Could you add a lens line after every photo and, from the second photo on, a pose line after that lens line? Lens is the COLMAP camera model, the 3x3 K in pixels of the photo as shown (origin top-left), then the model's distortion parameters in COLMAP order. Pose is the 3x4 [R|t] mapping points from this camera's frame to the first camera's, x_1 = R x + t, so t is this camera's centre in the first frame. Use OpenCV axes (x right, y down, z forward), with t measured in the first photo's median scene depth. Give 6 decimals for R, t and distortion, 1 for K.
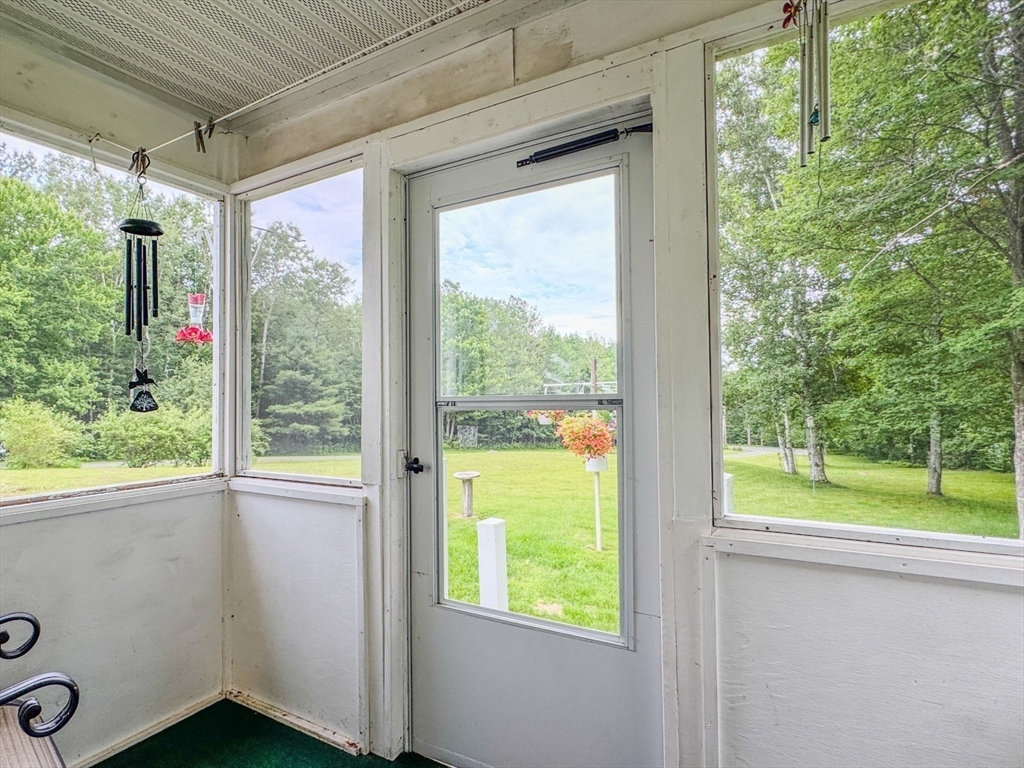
lens RADIAL K [[540.3, 0, 512.0], [0, 540.3, 384.0], [0, 0, 1]] dist [-0.000456, 0.000082]
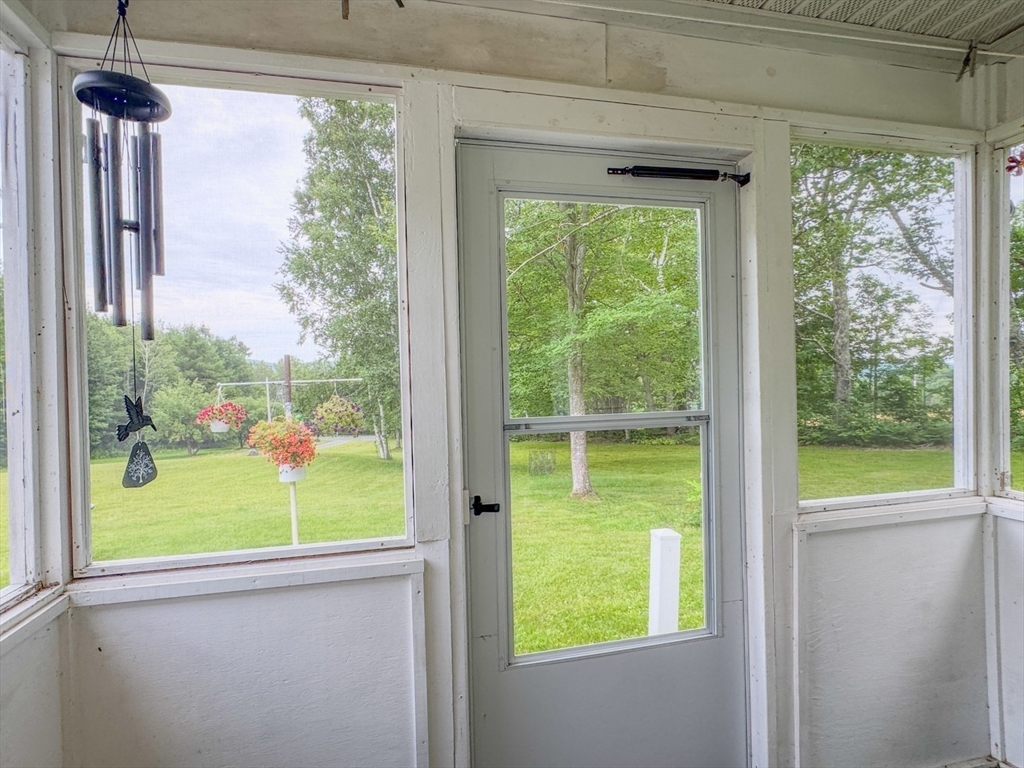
lens RADIAL K [[540.3, 0, 512.0], [0, 540.3, 384.0], [0, 0, 1]] dist [-0.000456, 0.000082]
pose [[0.730647, -0.009416, 0.682691, -0.693325], [-0.000710, 0.999894, 0.014552, -0.042499], [-0.682755, -0.011117, 0.730562, 0.381527]]
